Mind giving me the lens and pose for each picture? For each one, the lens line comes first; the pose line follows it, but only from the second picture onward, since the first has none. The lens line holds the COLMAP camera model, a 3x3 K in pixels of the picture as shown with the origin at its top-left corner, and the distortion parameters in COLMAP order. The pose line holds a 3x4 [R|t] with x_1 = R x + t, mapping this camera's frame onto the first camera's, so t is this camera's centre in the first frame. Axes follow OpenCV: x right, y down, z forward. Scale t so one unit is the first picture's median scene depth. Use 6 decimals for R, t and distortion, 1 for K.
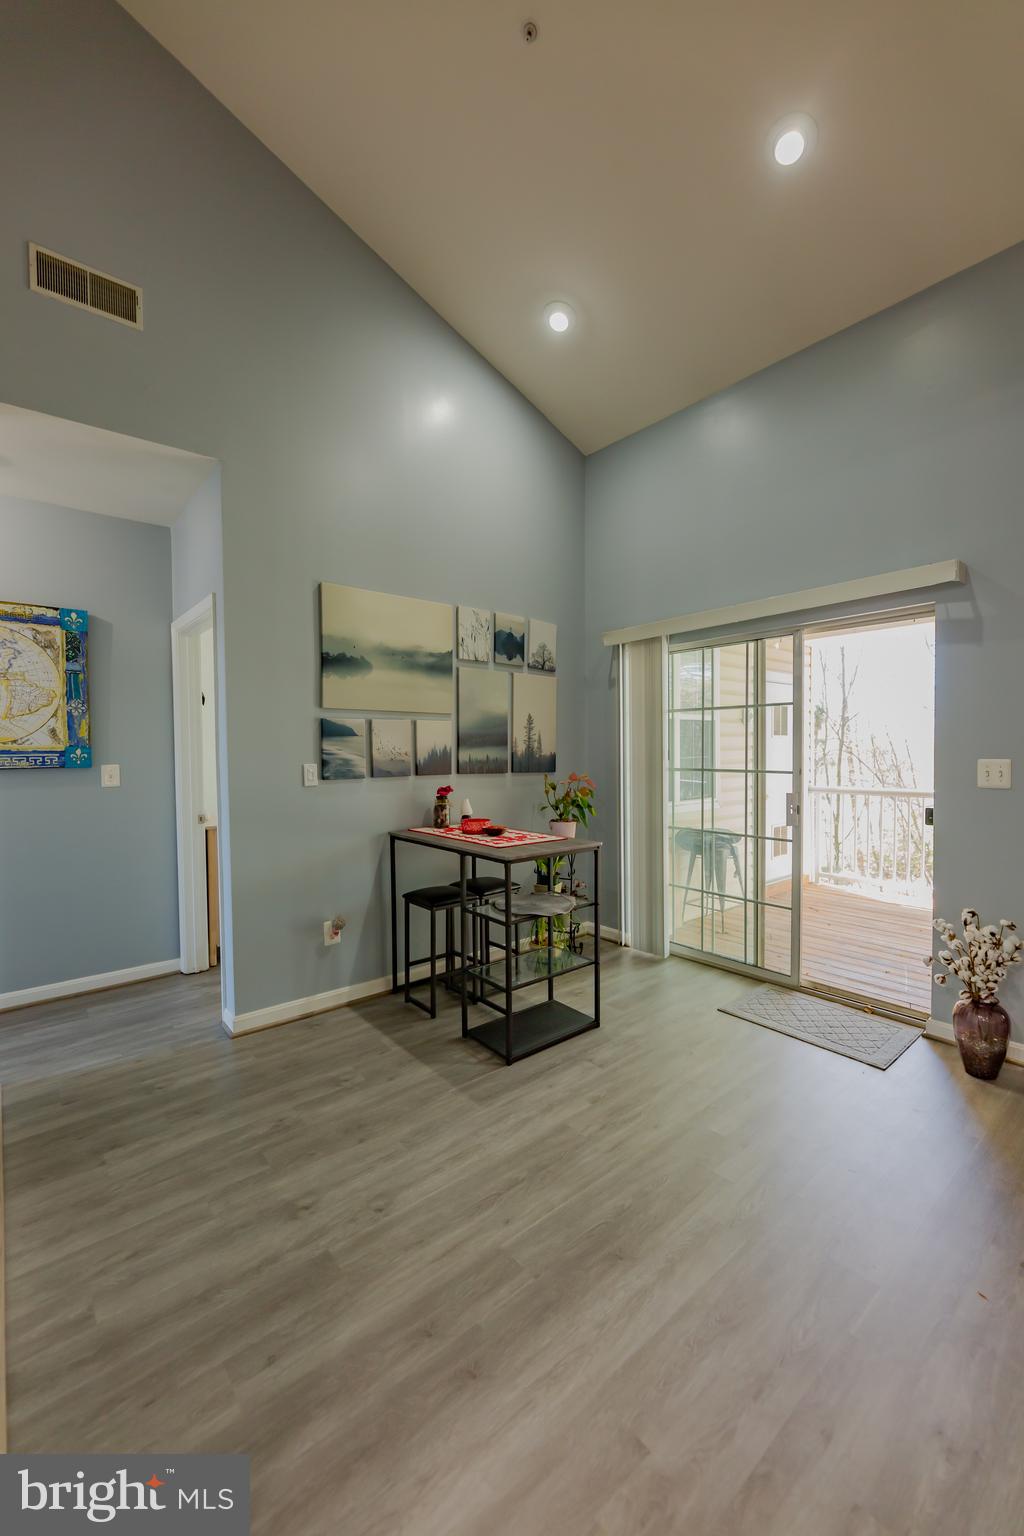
lens RADIAL K [[621.9, 0, 512.6], [0, 621.9, 767.6], [0, 0, 1]] dist [-0.001847, -0.000068]
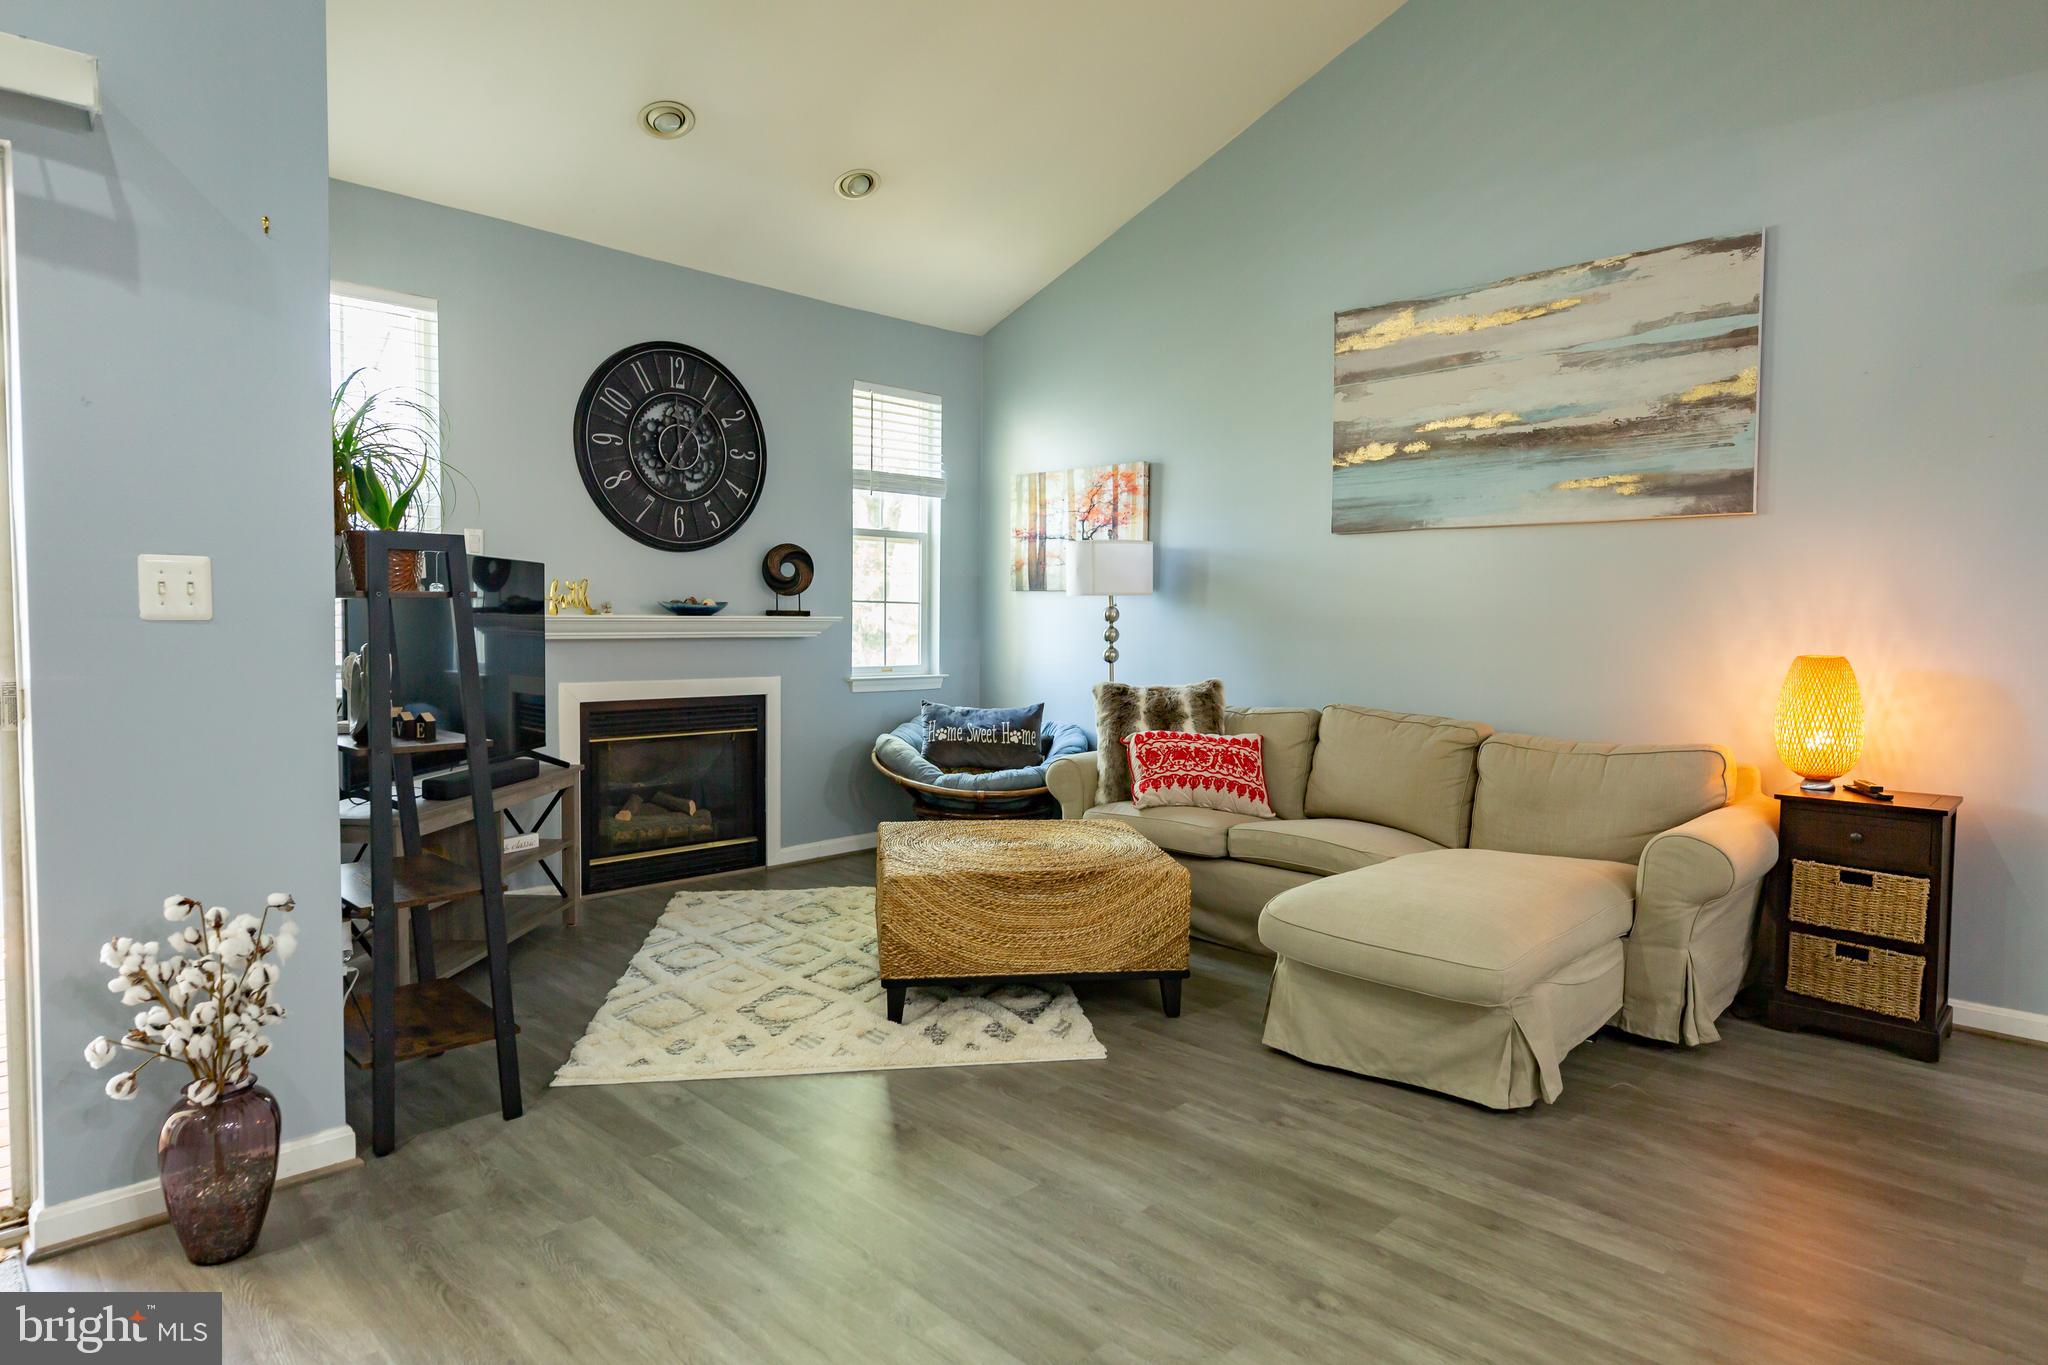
lens RADIAL K [[1168.7, 0, 1024.8], [0, 1168.7, 684.0], [0, 0, 1]] dist [0.000217, 0.000316]
pose [[-0.089225, -0.038683, 0.995260, -0.119532], [0.015800, 0.999065, 0.040248, 0.054300], [-0.995886, 0.019317, -0.088530, 0.462201]]
